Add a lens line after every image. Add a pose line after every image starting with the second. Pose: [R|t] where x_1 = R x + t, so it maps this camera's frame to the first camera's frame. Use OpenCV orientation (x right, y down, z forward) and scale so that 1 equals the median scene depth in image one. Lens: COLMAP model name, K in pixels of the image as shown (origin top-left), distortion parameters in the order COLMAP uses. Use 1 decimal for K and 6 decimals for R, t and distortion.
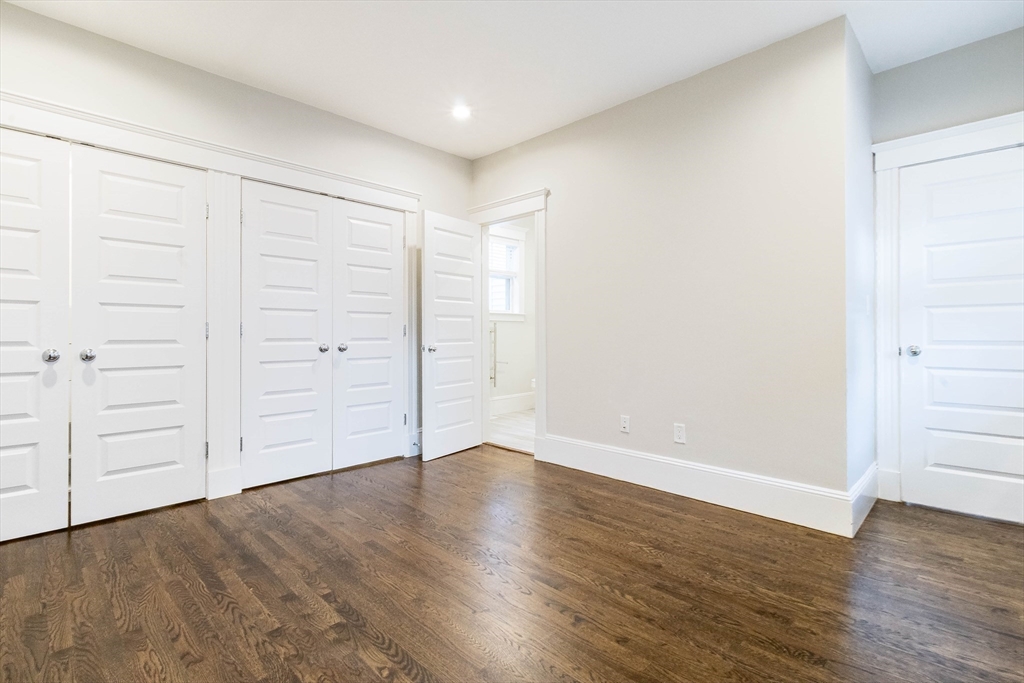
lens RADIAL K [[475.4, 0, 517.1], [0, 475.4, 334.9], [0, 0, 1]] dist [0.003214, 0.000624]
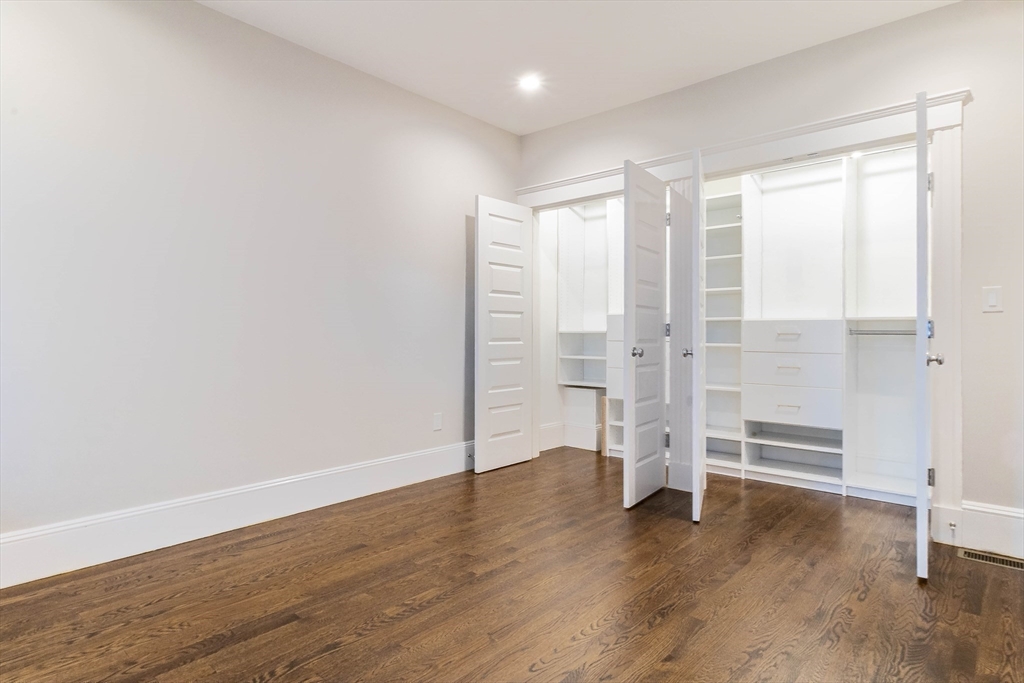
lens RADIAL K [[553.8, 0, 516.8], [0, 553.8, 329.8], [0, 0, 1]] dist [0.001842, -0.000964]
pose [[0.052648, -0.005214, -0.998600, 0.747043], [-0.008593, 0.999947, -0.005674, 0.000026], [0.998576, 0.008880, 0.052600, 0.750061]]
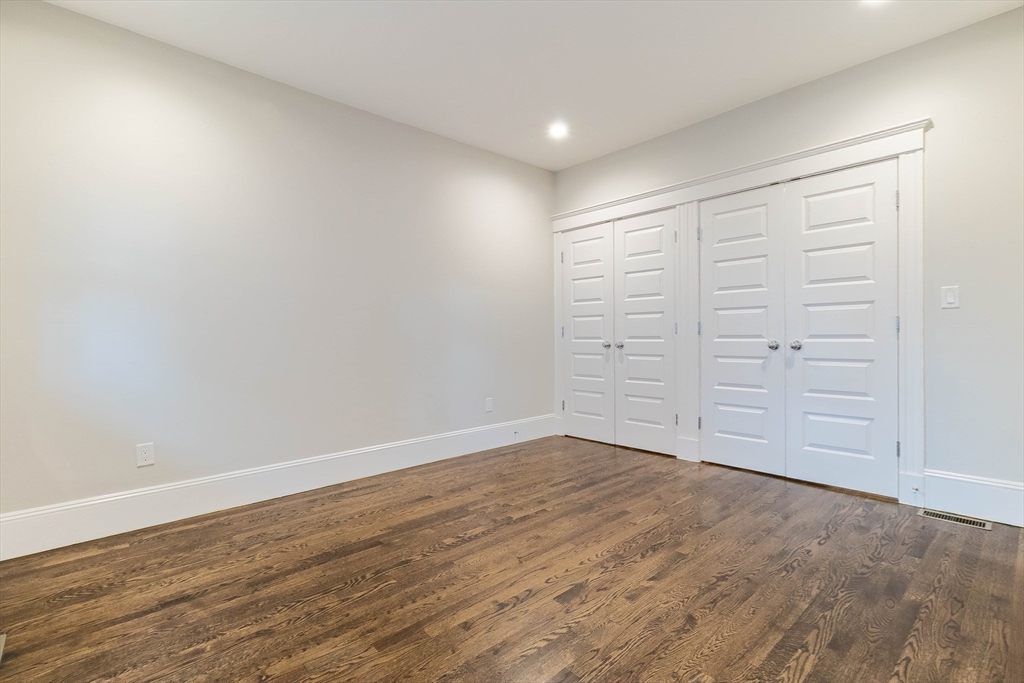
lens RADIAL K [[475.4, 0, 517.1], [0, 475.4, 334.9], [0, 0, 1]] dist [0.003214, 0.000624]
pose [[-0.051997, 0.002829, -0.998643, 0.865634], [0.009037, 0.999956, 0.002362, 0.000225], [0.998606, -0.008902, -0.052020, 0.805695]]
